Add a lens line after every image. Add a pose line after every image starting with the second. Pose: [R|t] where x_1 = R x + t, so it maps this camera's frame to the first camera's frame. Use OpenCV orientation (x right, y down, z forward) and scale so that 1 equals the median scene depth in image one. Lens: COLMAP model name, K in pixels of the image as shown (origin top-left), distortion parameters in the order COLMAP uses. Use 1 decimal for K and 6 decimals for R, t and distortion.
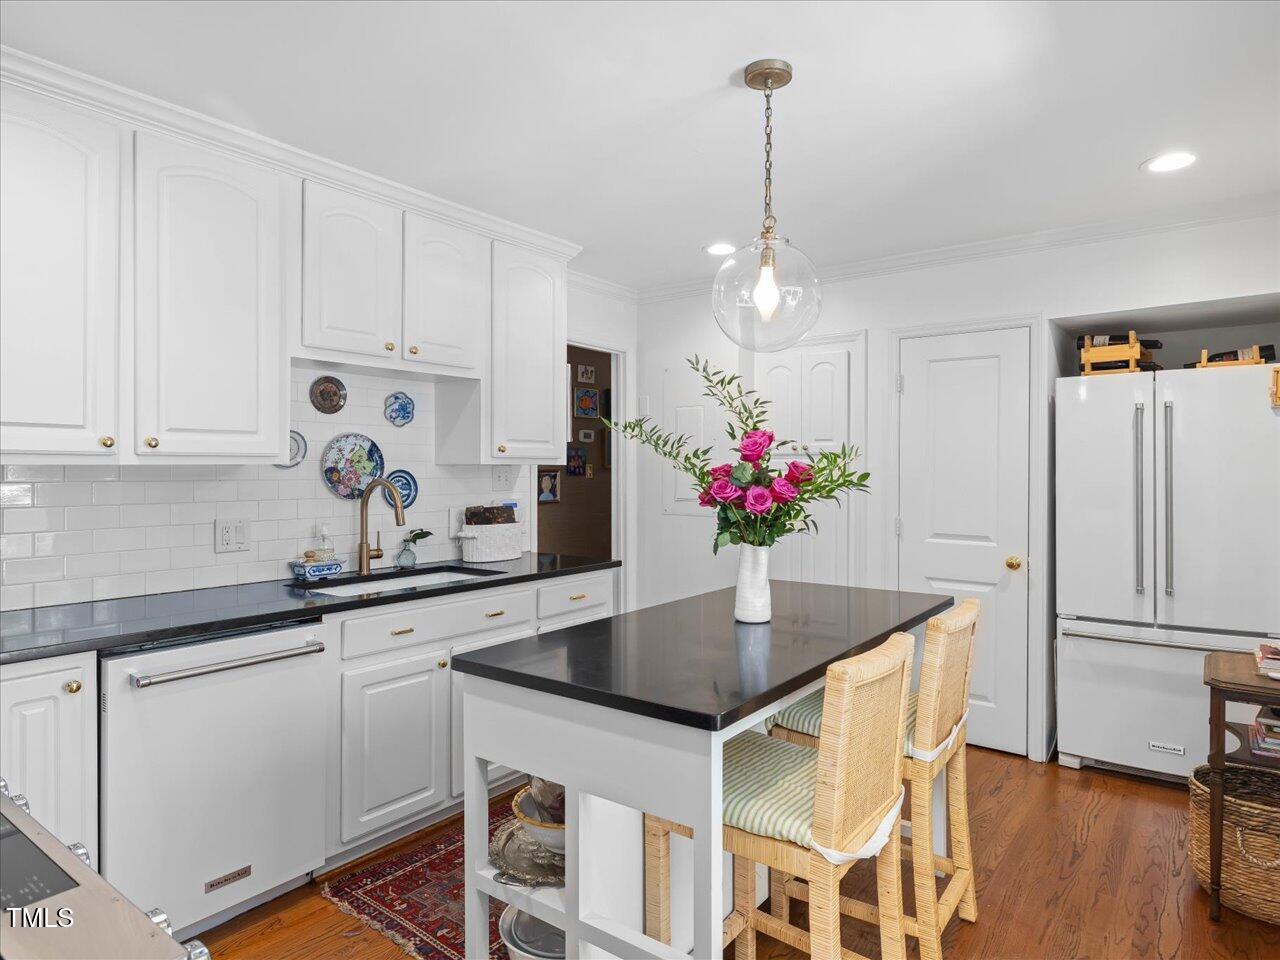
lens RADIAL K [[756.3, 0, 640.0], [0, 756.3, 480.0], [0, 0, 1]] dist [-0.000491, -0.000086]
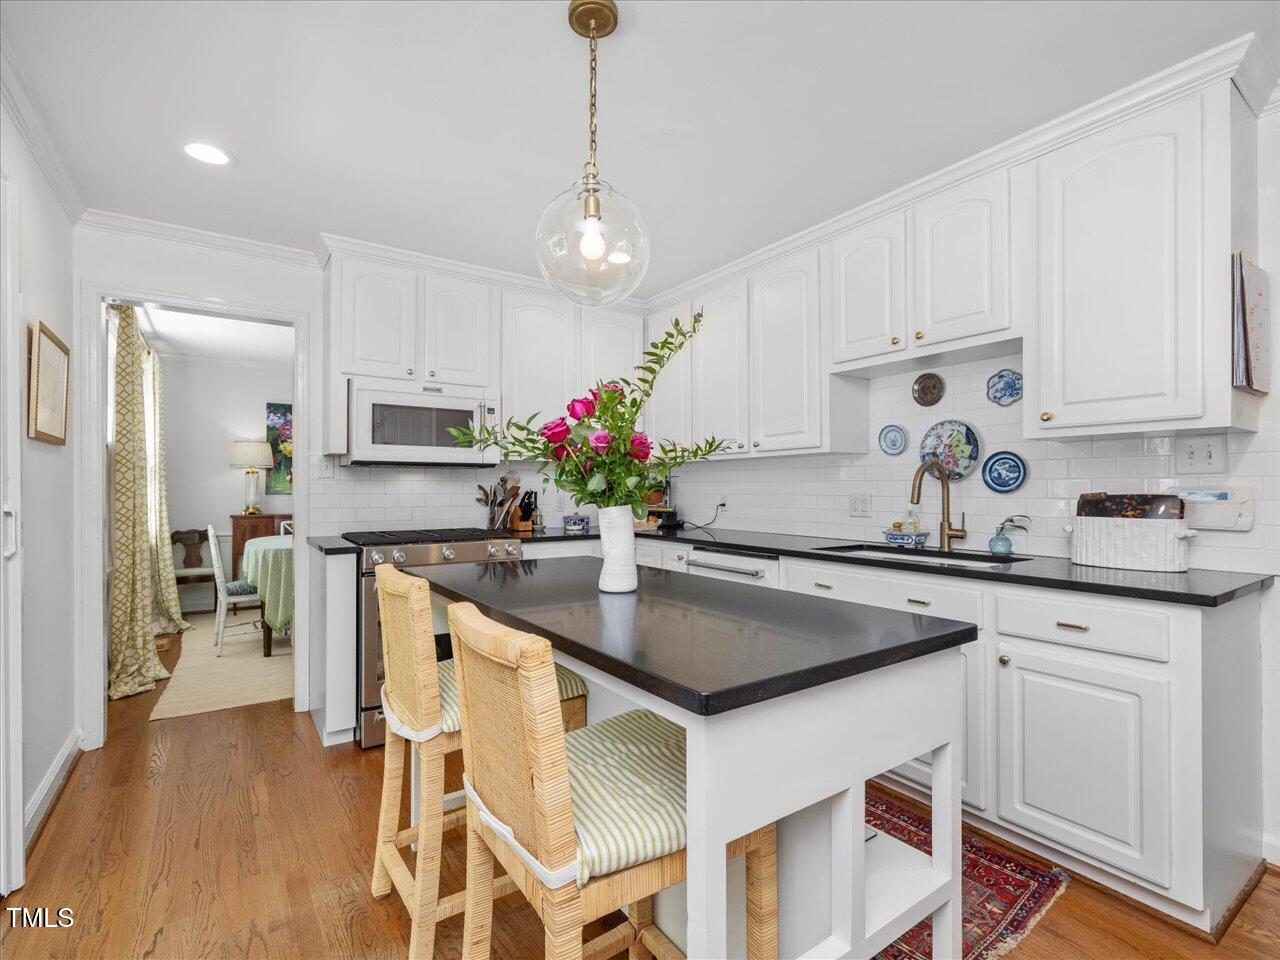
lens RADIAL K [[599.4, 0, 637.8], [0, 599.4, 487.2], [0, 0, 1]] dist [0.000033, -0.000055]
pose [[-0.316960, -0.000420, -0.948439, 0.571799], [-0.010069, 0.999945, 0.002922, 0.035878], [0.948385, 0.010476, -0.316947, 0.844900]]
